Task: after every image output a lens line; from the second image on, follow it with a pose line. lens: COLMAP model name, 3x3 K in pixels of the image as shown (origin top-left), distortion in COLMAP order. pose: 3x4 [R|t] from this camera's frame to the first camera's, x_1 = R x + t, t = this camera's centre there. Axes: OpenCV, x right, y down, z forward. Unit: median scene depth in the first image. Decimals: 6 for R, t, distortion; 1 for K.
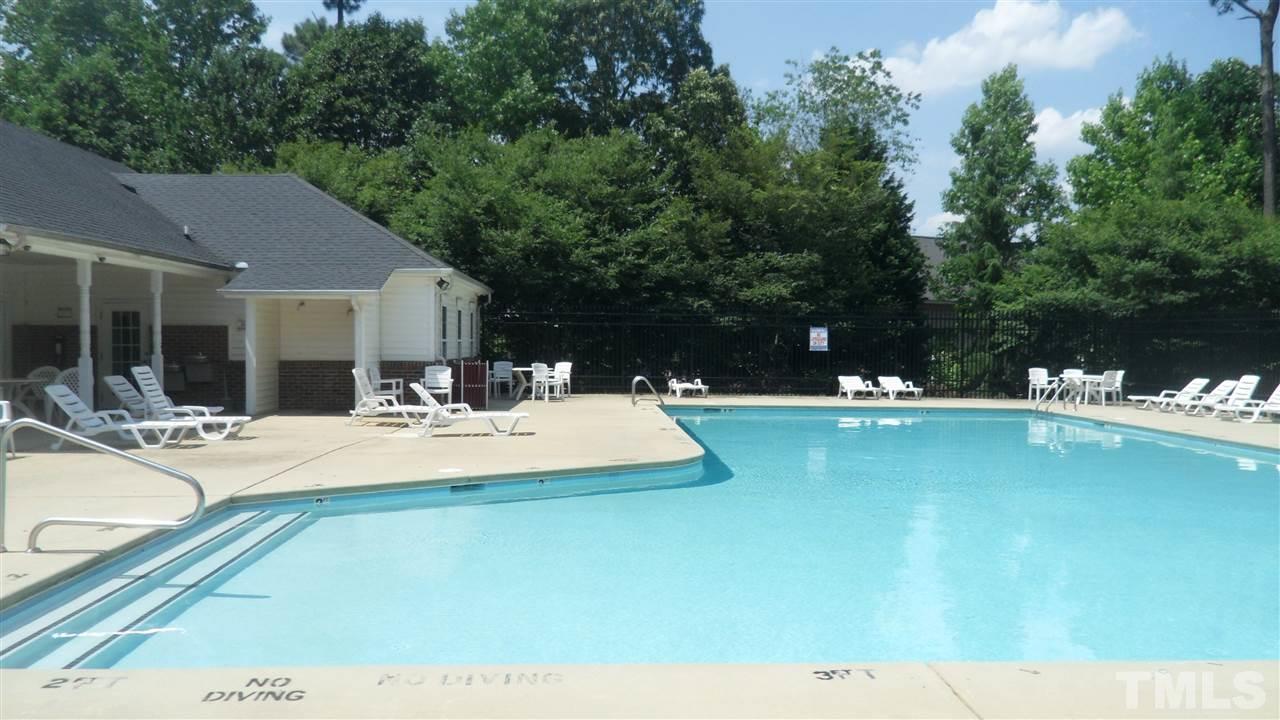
lens RADIAL K [[954.6, 0, 640.0], [0, 954.6, 360.0], [0, 0, 1]] dist [-0.003129, -0.073688]
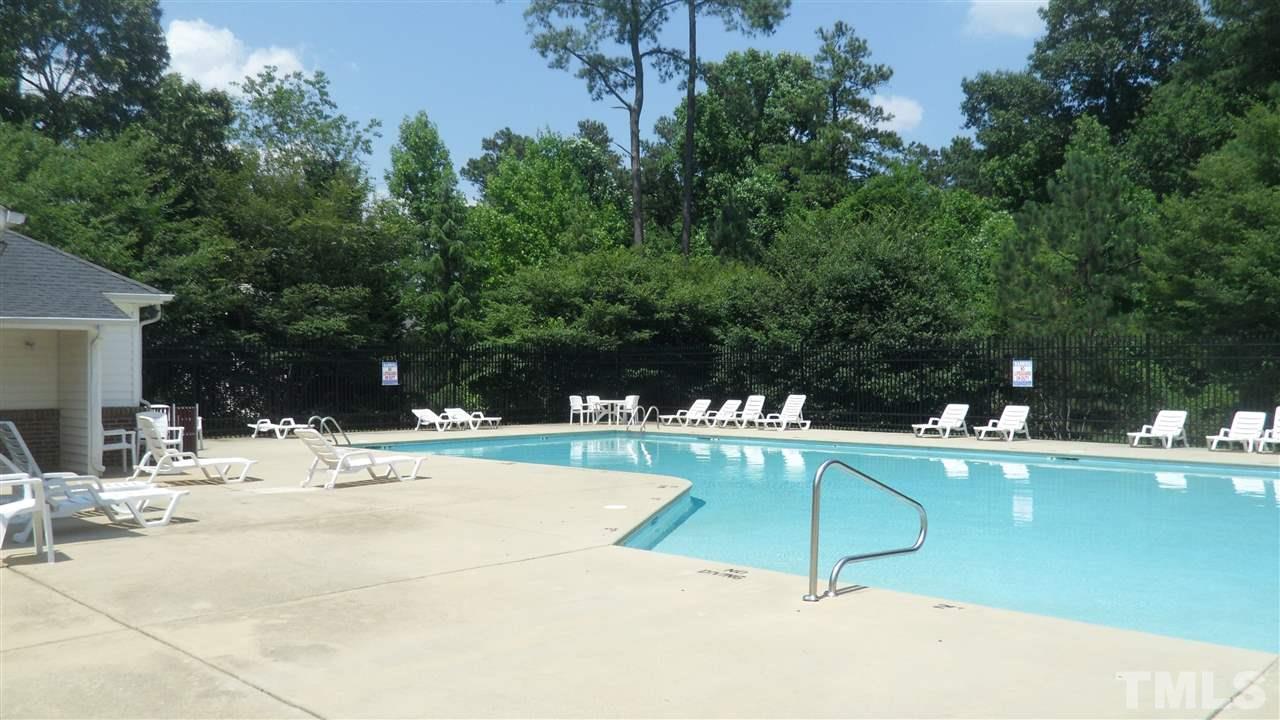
lens RADIAL K [[954.6, 0, 640.0], [0, 954.6, 360.0], [0, 0, 1]] dist [-0.003129, -0.073688]
pose [[0.755056, -0.007163, 0.655621, -0.256669], [0.030724, 0.999228, -0.024466, -0.003312], [-0.654940, 0.038617, 0.754693, 0.066434]]
